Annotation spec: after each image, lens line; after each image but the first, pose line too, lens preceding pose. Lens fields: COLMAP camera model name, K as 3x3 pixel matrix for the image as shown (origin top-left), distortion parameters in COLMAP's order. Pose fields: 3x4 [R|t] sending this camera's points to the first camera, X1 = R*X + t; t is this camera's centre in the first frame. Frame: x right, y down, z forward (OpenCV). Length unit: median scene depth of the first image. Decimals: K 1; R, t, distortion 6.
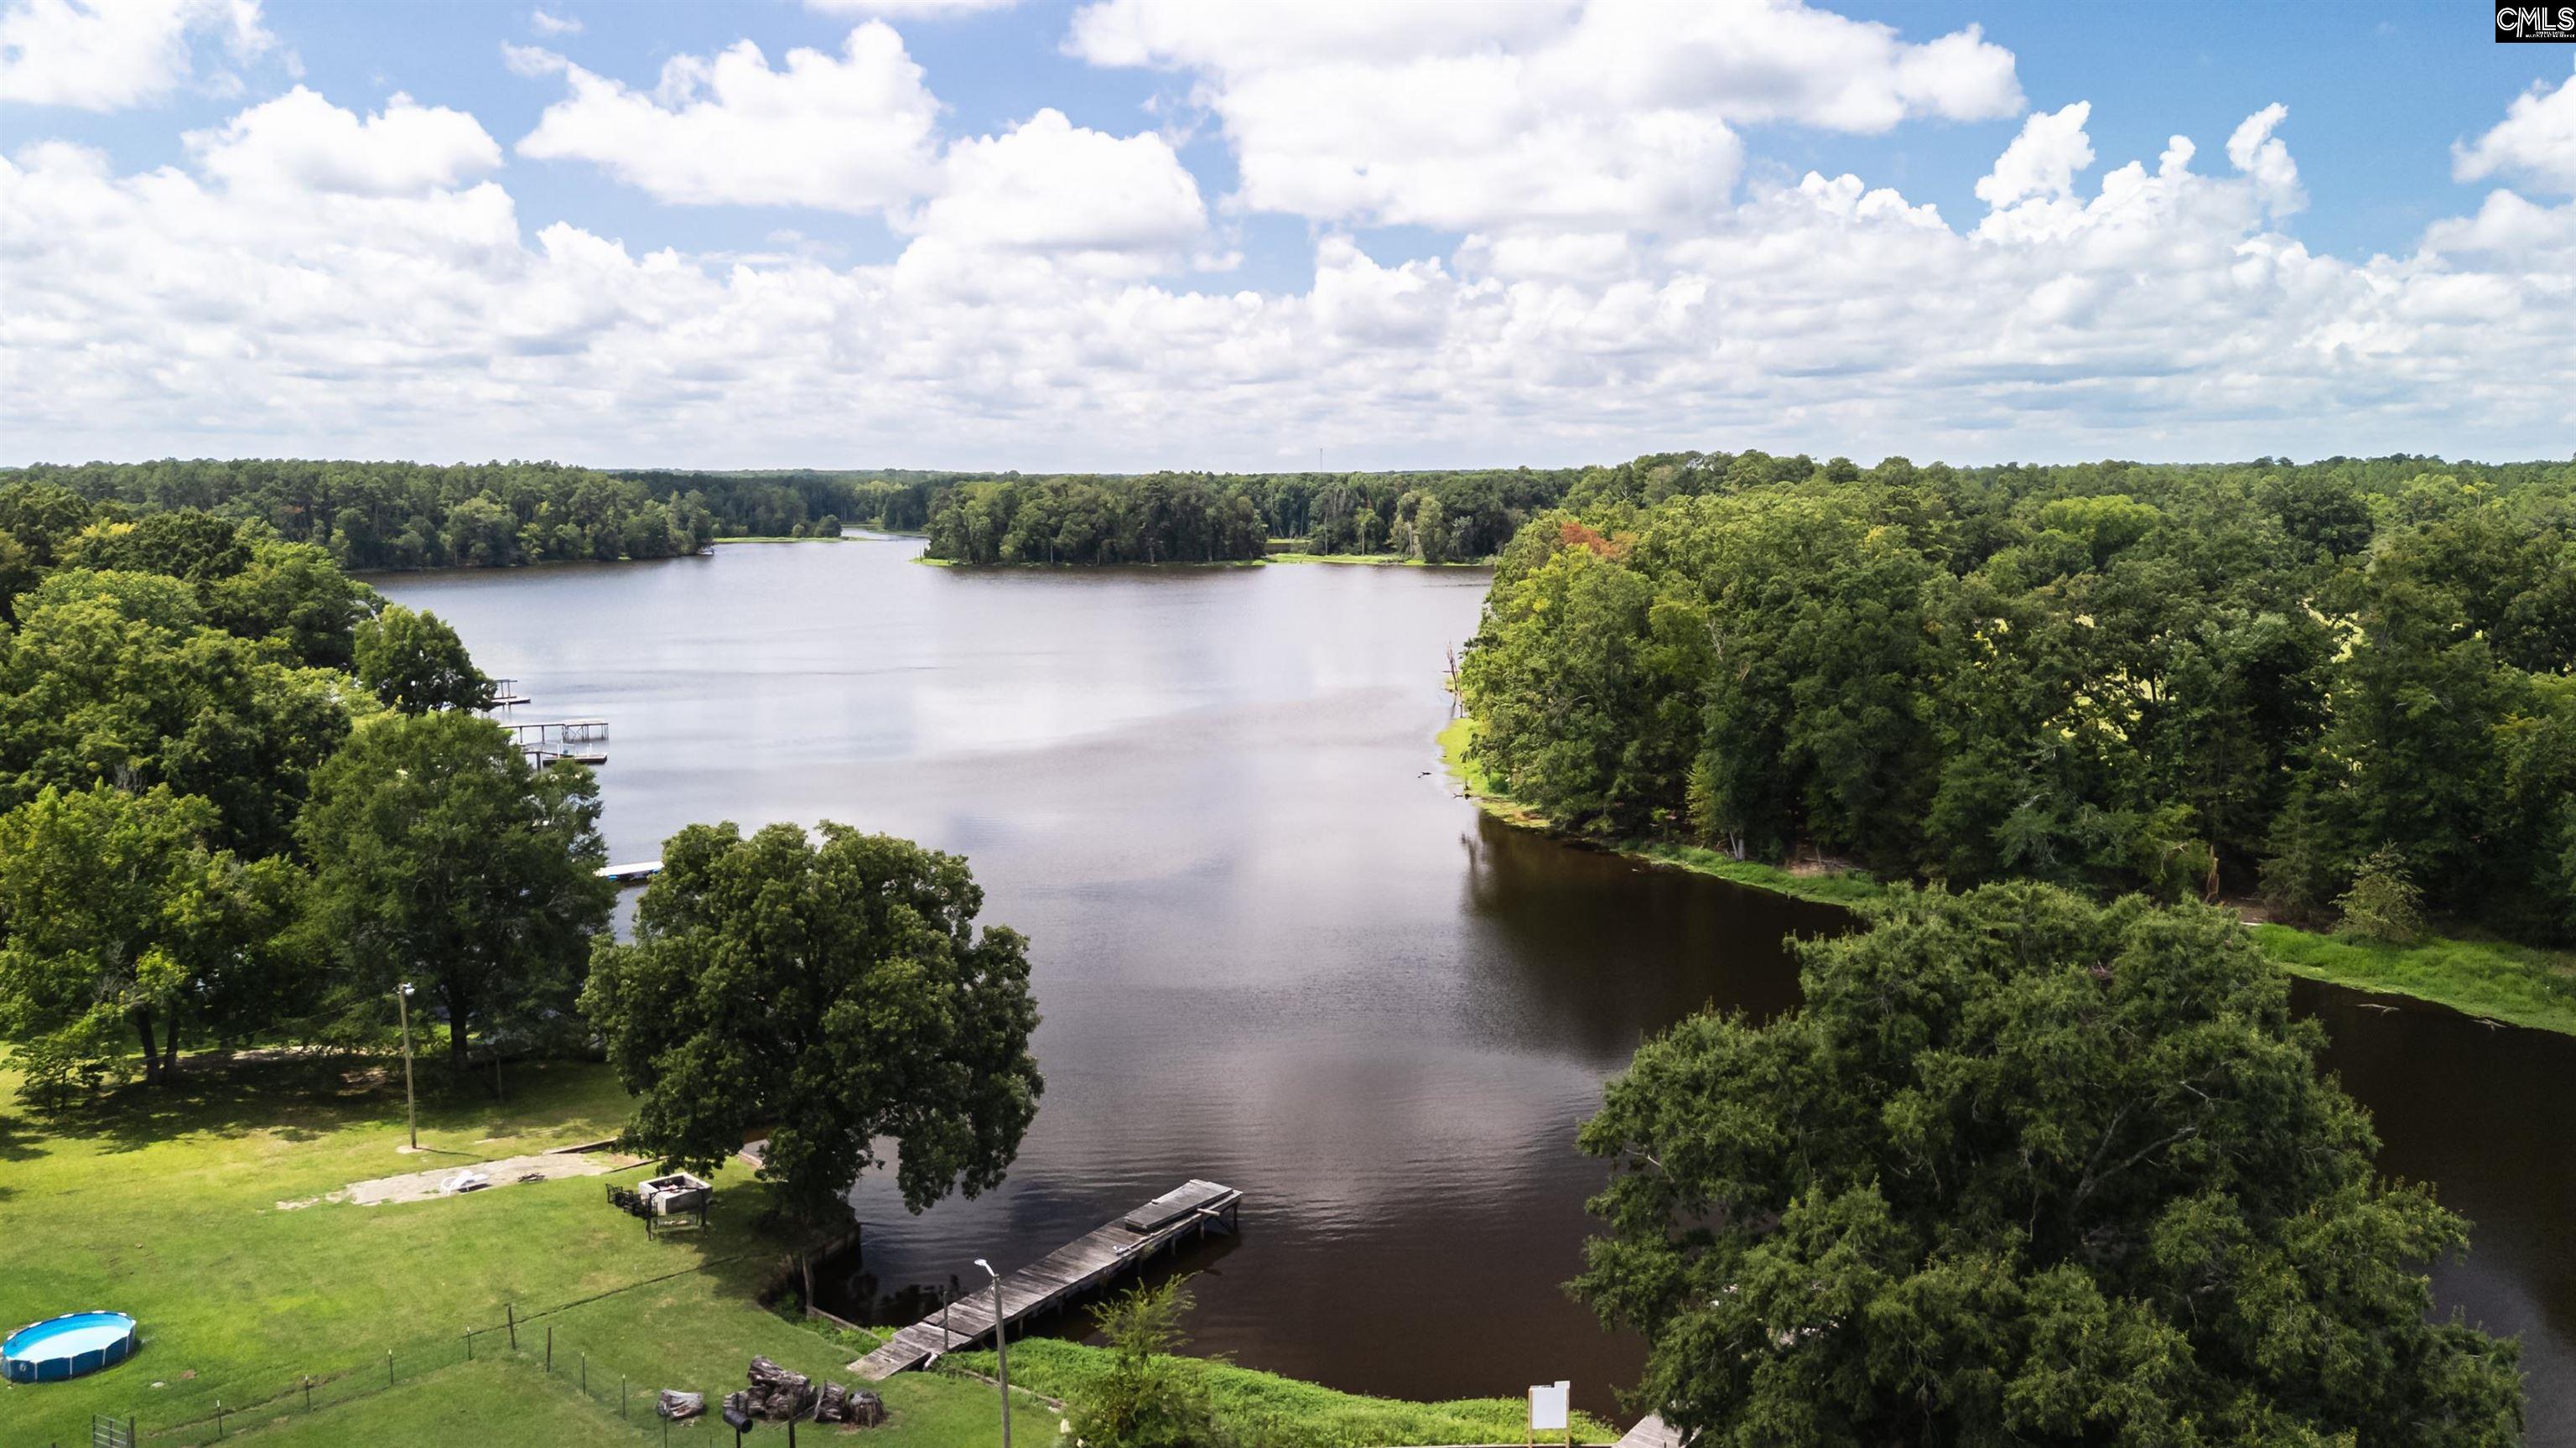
lens RADIAL K [[1897.9, 0, 1284.3], [0, 1897.9, 743.9], [0, 0, 1]] dist [0.084029, -0.093048]
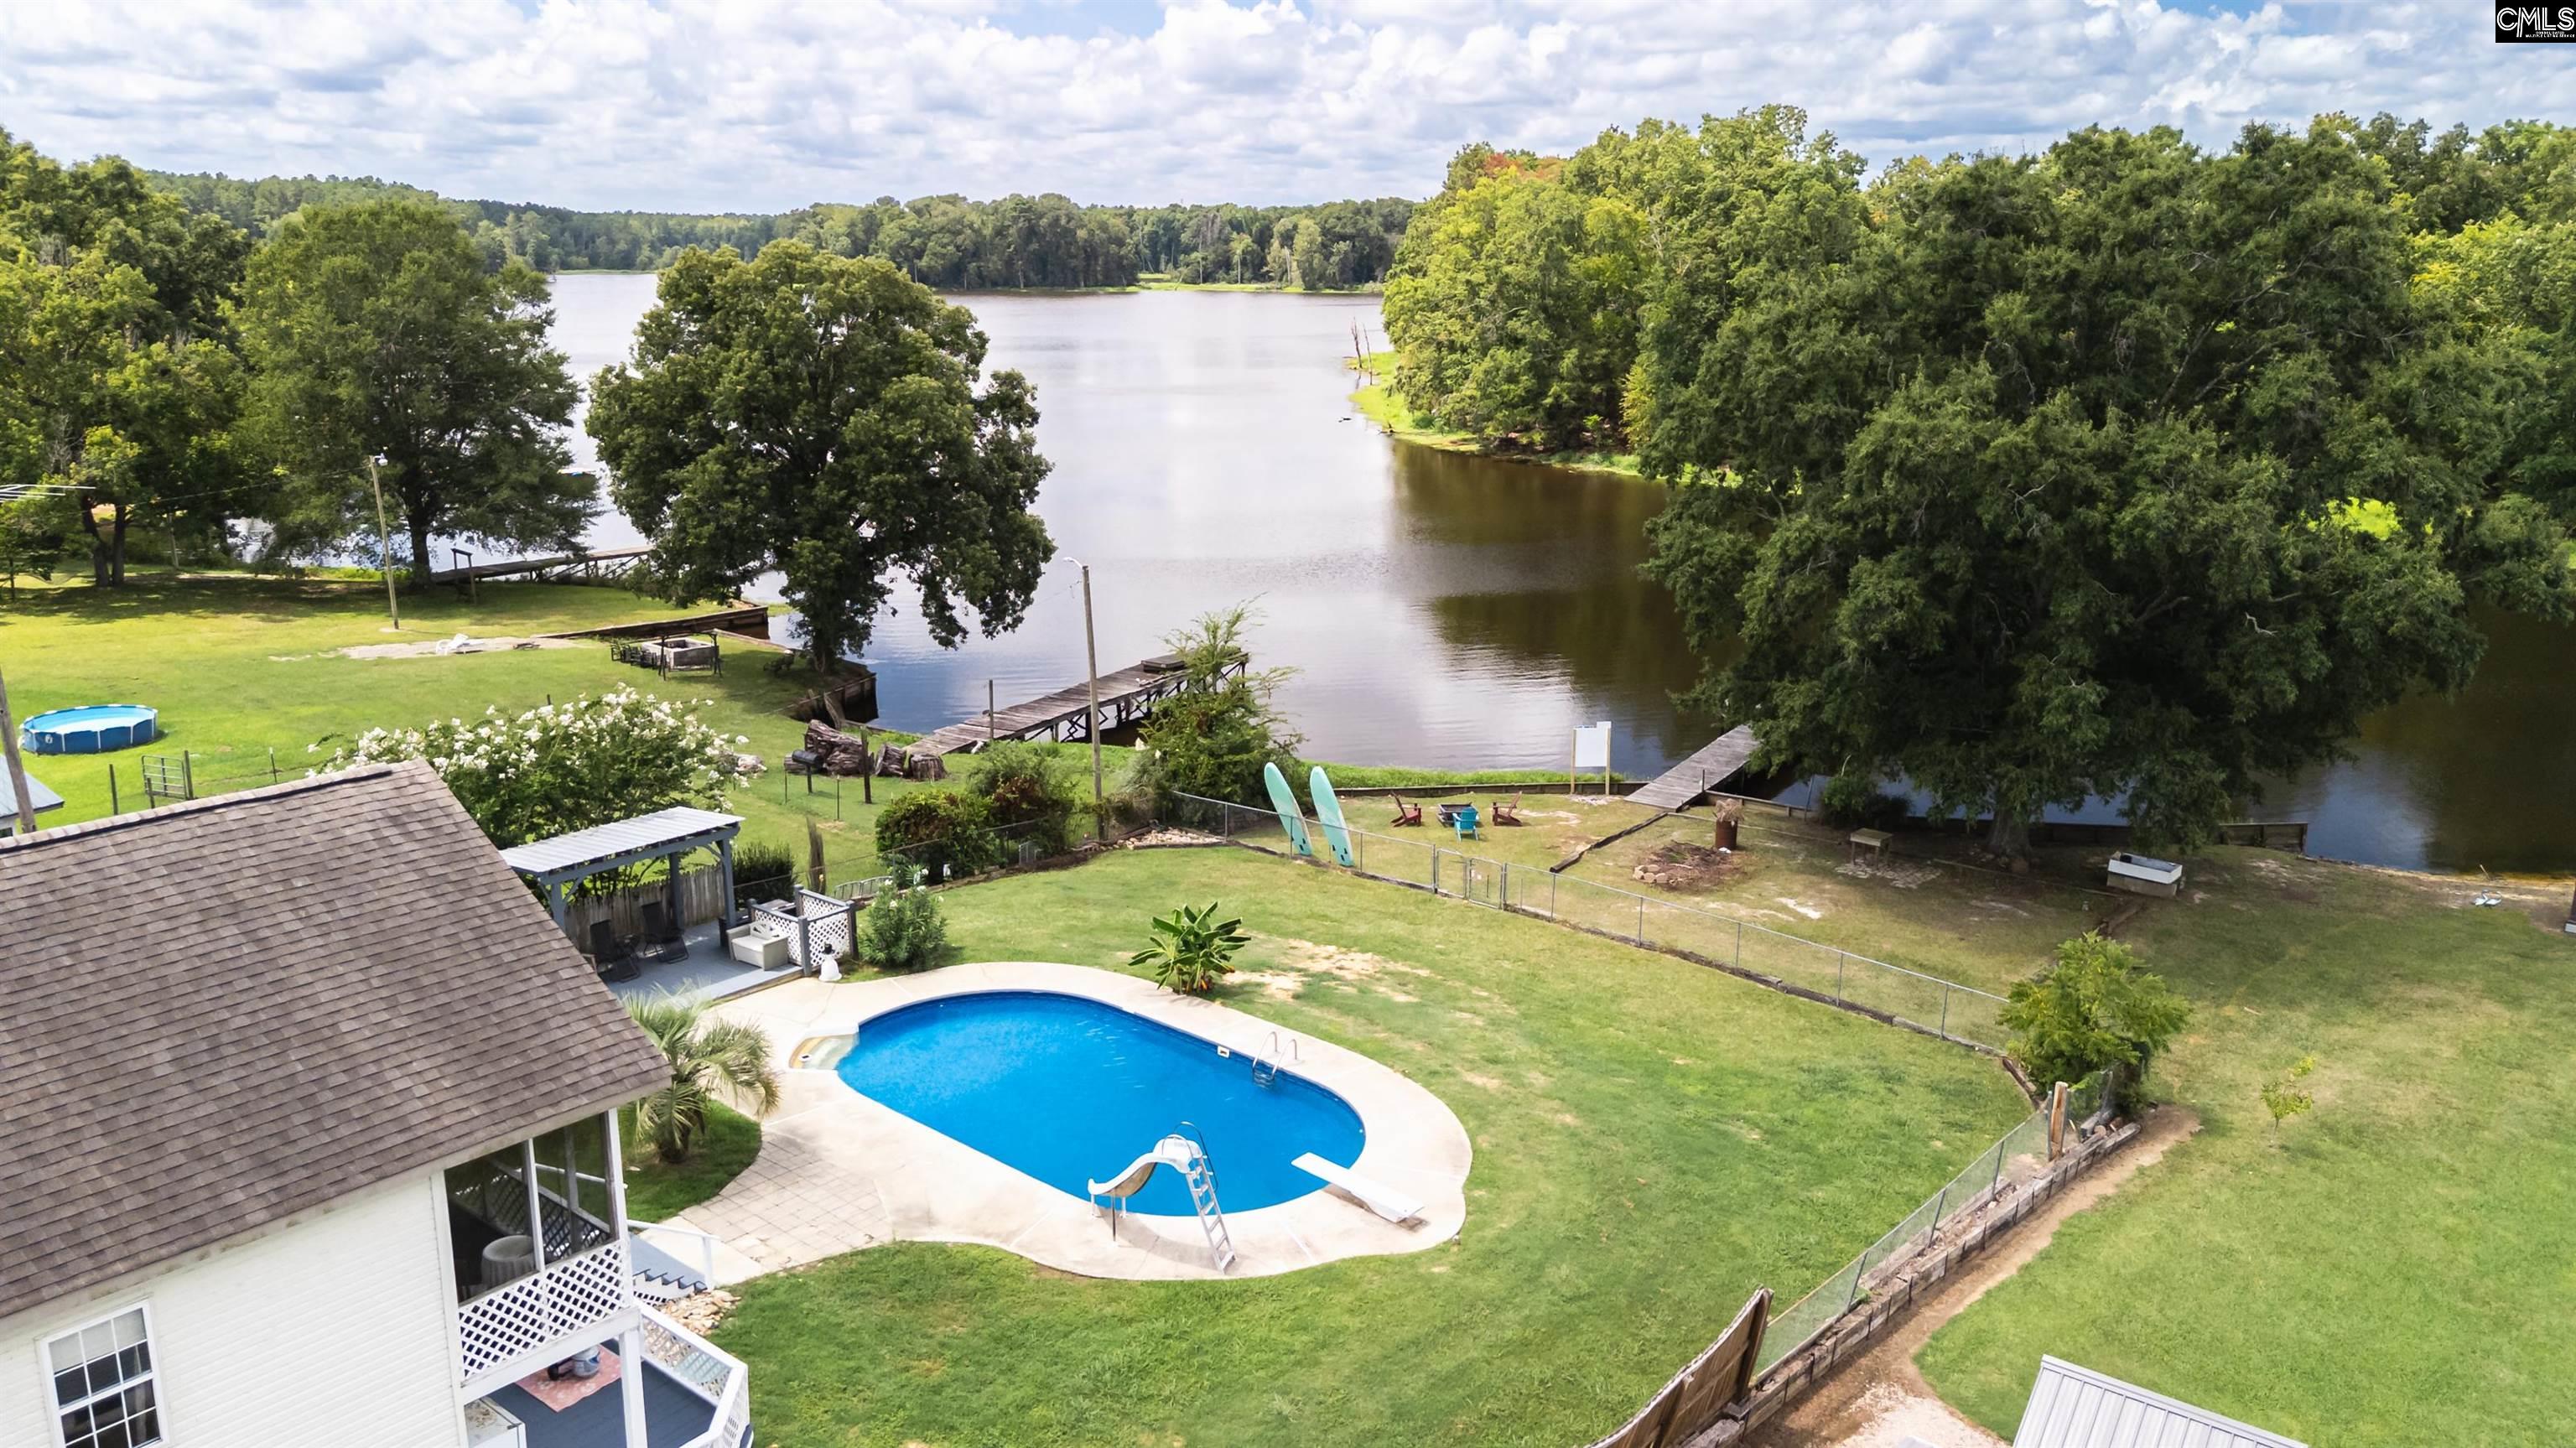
lens RADIAL K [[1909.5, 0, 1280.7], [0, 1909.5, 742.9], [0, 0, 1]] dist [0.063136, -0.060263]
pose [[0.997521, -0.011531, 0.069411, -0.038249], [0.003192, 0.992881, 0.119067, 0.081576], [-0.070290, -0.118551, 0.990457, -0.006207]]
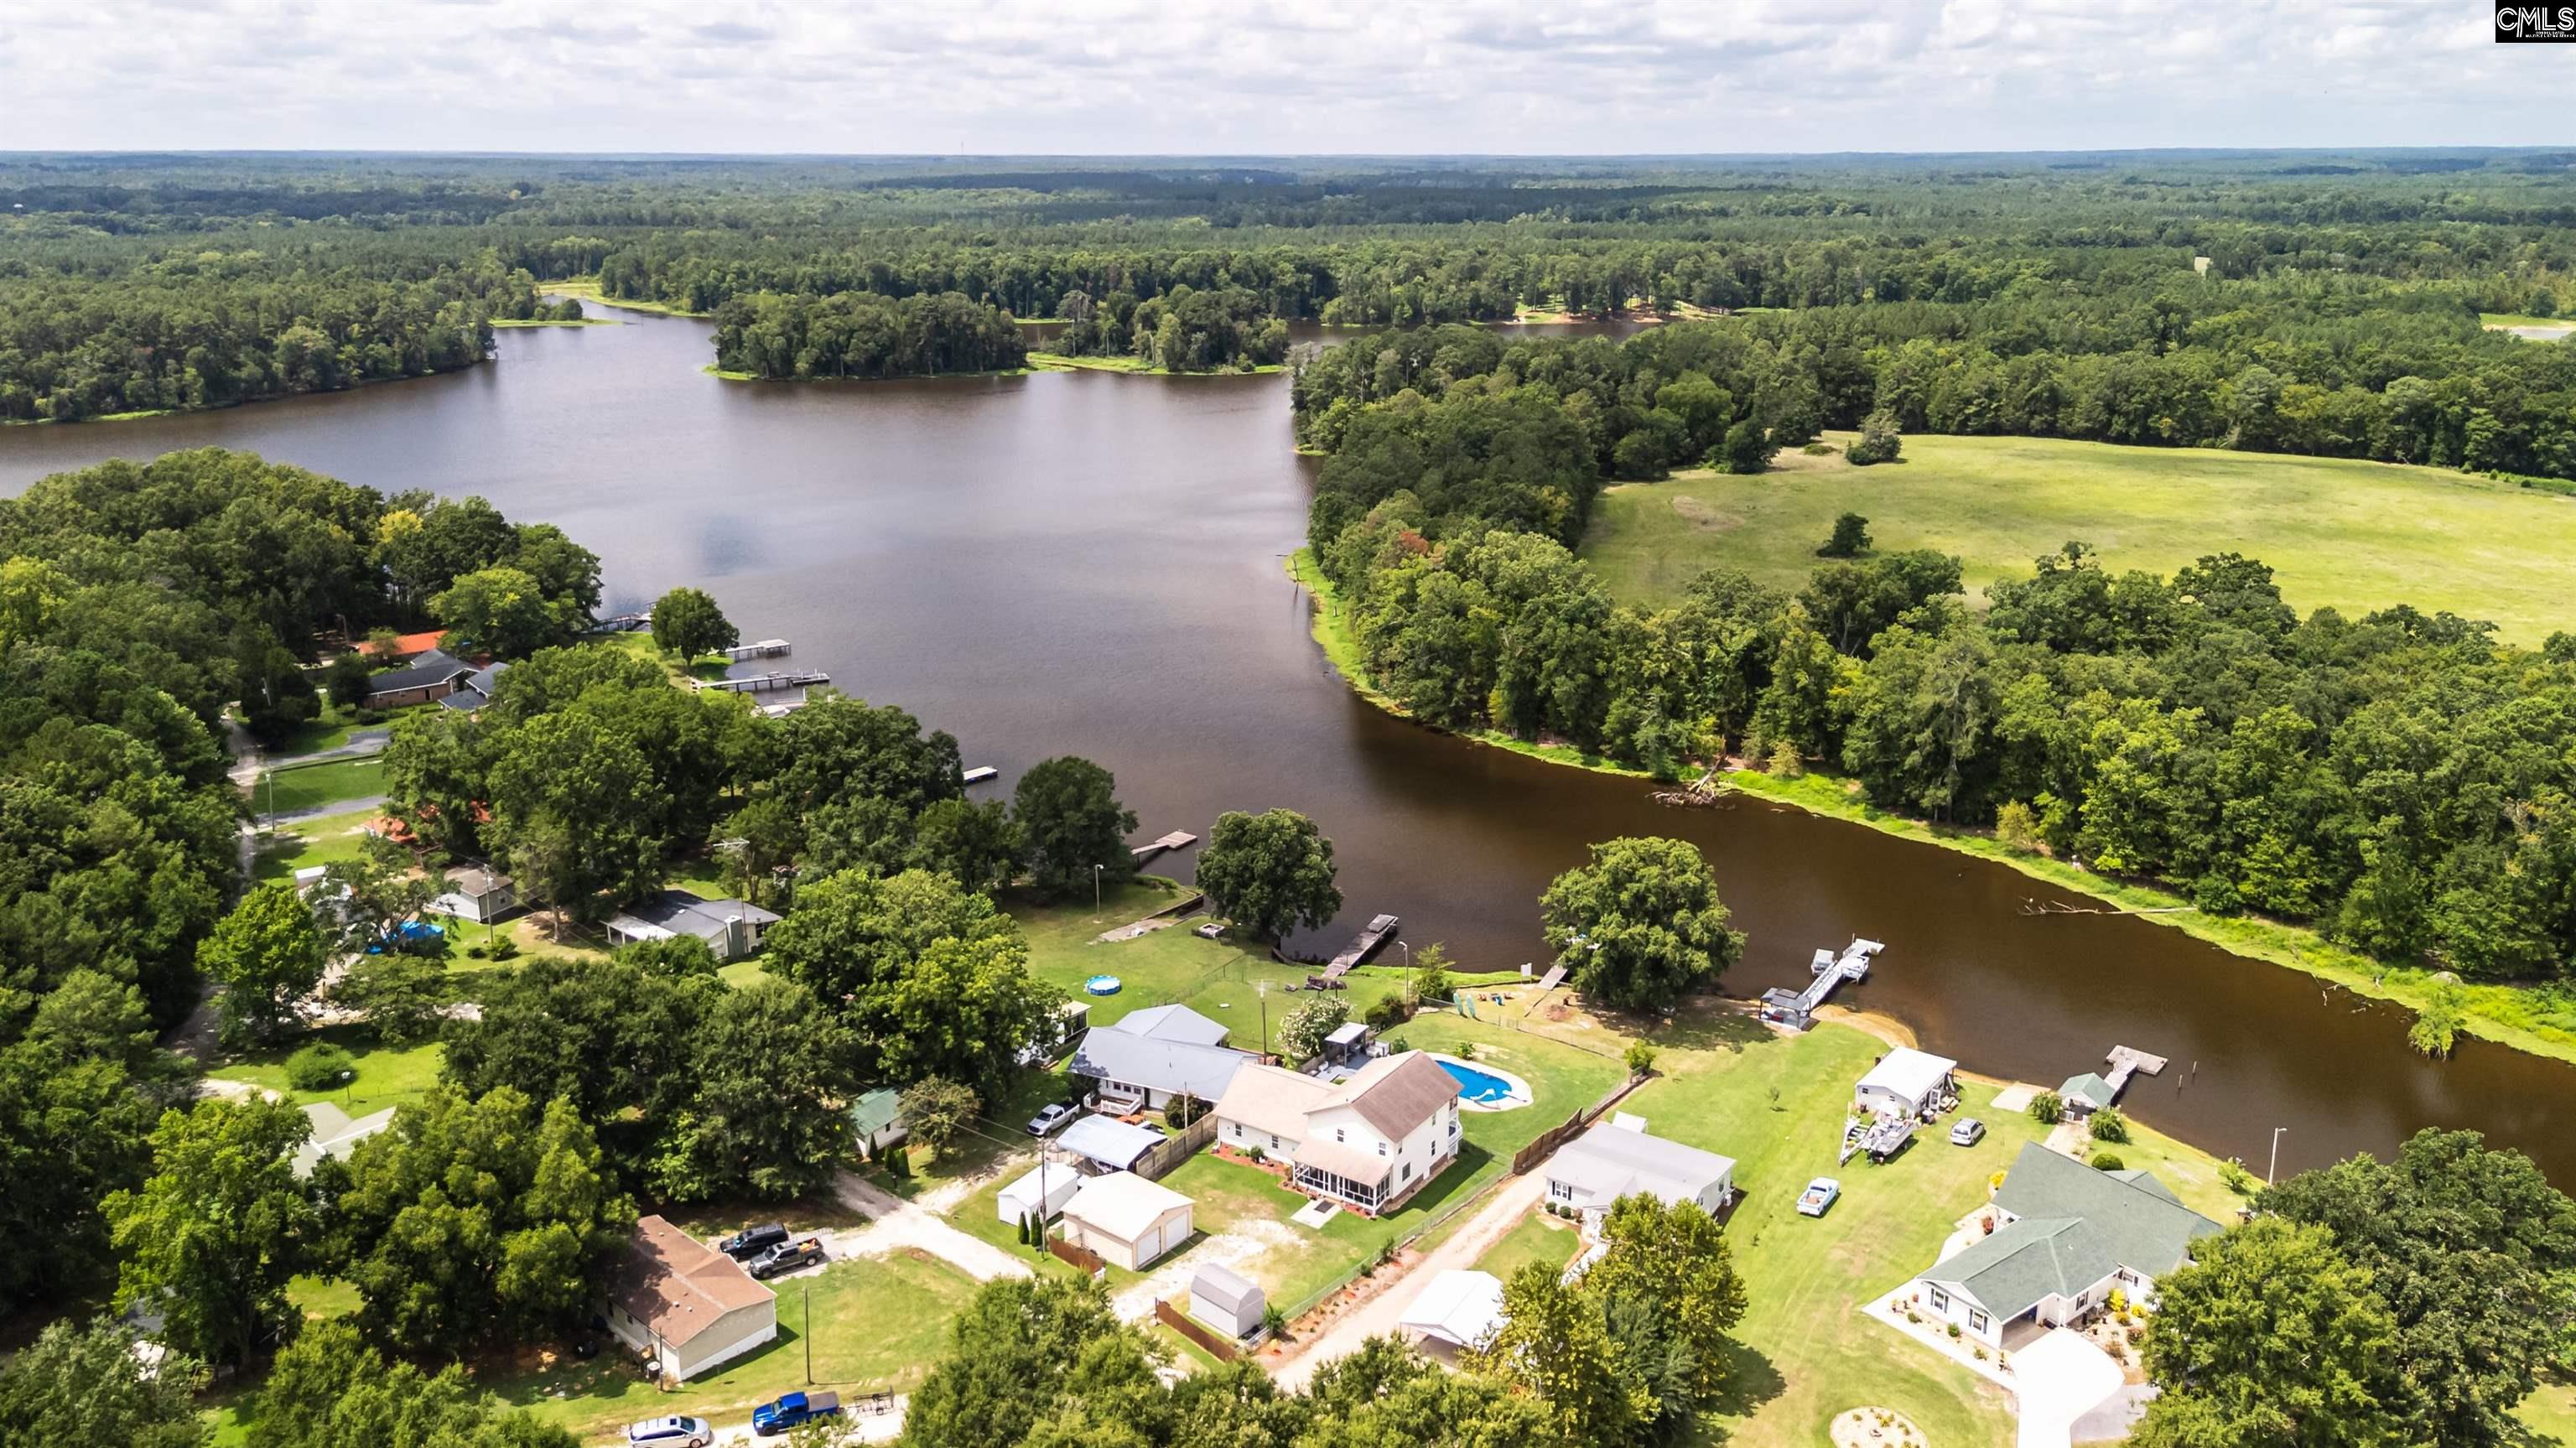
lens RADIAL K [[1909.5, 0, 1280.7], [0, 1909.5, 742.9], [0, 0, 1]] dist [0.063136, -0.060263]
pose [[0.982555, -0.054150, 0.177914, -0.358505], [0.024995, 0.986442, 0.162197, -0.261181], [-0.184284, -0.154920, 0.970587, -0.907456]]
